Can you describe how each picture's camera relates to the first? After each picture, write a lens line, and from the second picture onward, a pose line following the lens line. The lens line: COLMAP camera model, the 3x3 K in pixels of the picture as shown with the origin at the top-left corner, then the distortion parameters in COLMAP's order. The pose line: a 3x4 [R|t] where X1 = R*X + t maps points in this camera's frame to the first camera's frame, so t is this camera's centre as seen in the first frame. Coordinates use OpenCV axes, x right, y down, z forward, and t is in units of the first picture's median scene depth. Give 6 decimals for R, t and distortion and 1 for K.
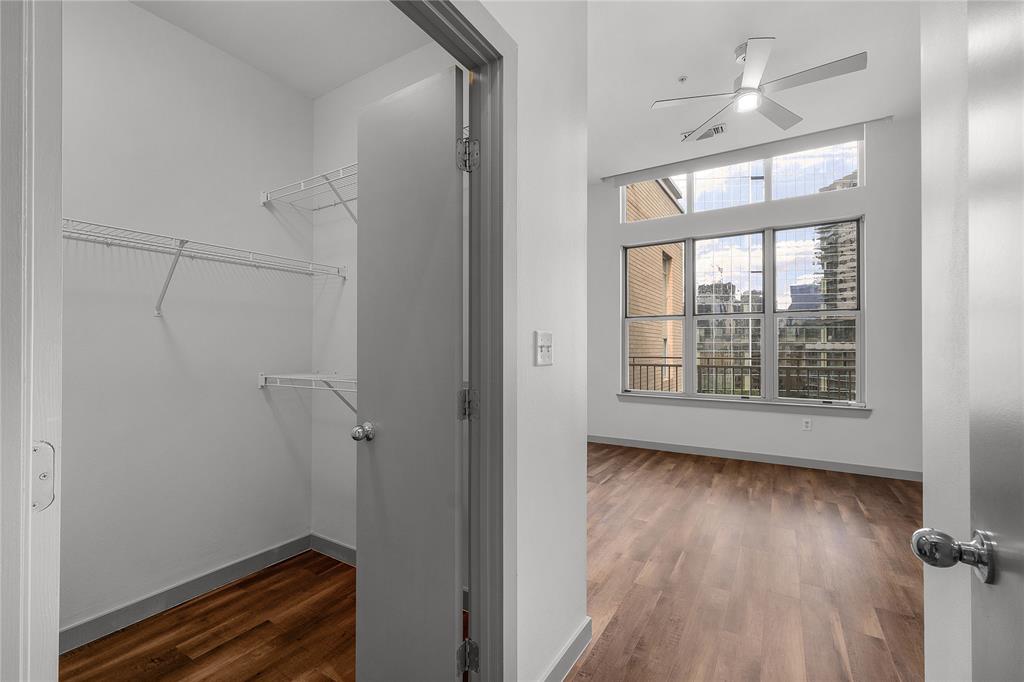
lens RADIAL K [[431.4, 0, 508.1], [0, 431.4, 343.5], [0, 0, 1]] dist [0.003092, 0.000232]
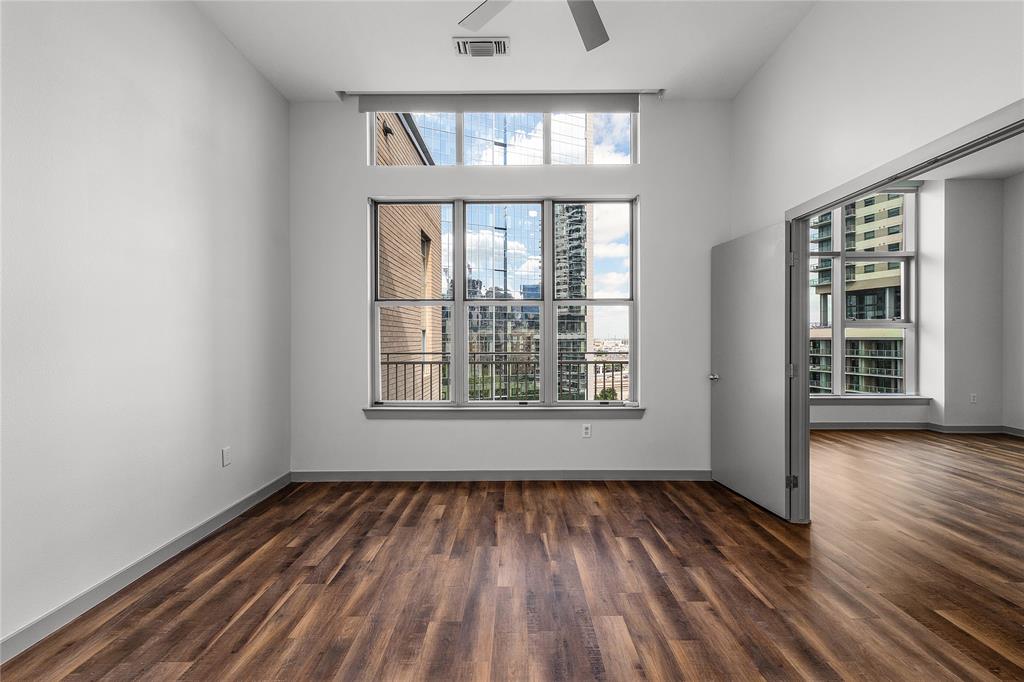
lens RADIAL K [[437.0, 0, 513.9], [0, 437.0, 339.8], [0, 0, 1]] dist [0.007331, 0.000180]
pose [[0.847103, -0.005756, 0.531398, 0.087364], [-0.001078, 0.999921, 0.012549, -0.005176], [-0.531428, -0.011203, 0.847029, 0.286025]]
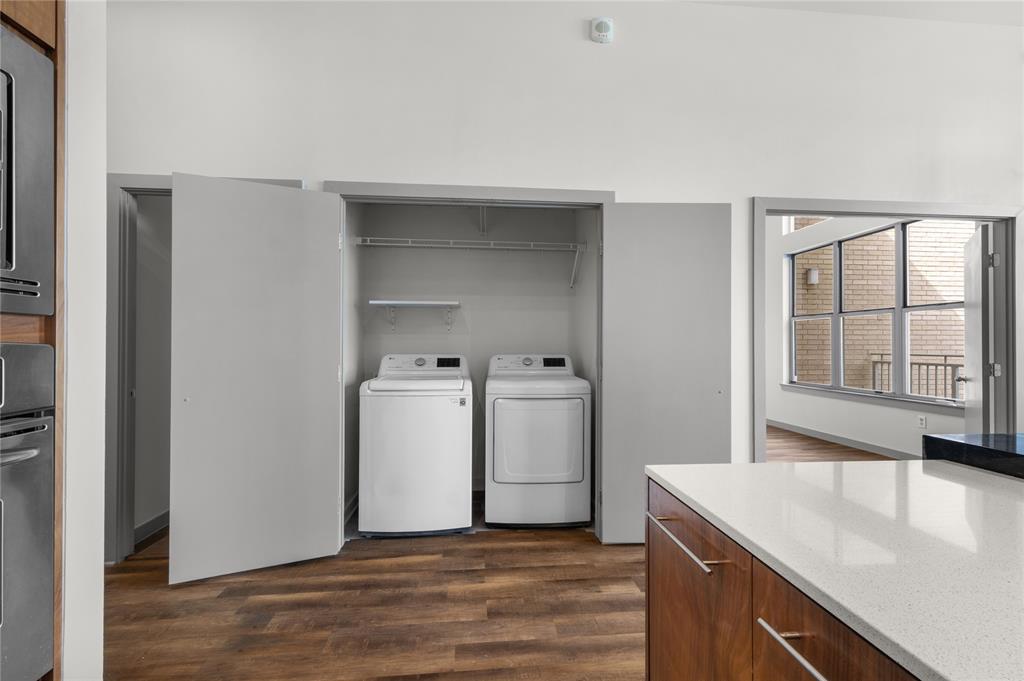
lens RADIAL K [[437.0, 0, 513.9], [0, 437.0, 339.3], [0, 0, 1]] dist [0.007331, 0.000180]
pose [[0.615938, -0.003029, -0.787789, 0.773428], [0.003276, 0.999994, -0.001284, -0.001547], [0.787788, -0.001789, 0.615944, -0.296833]]
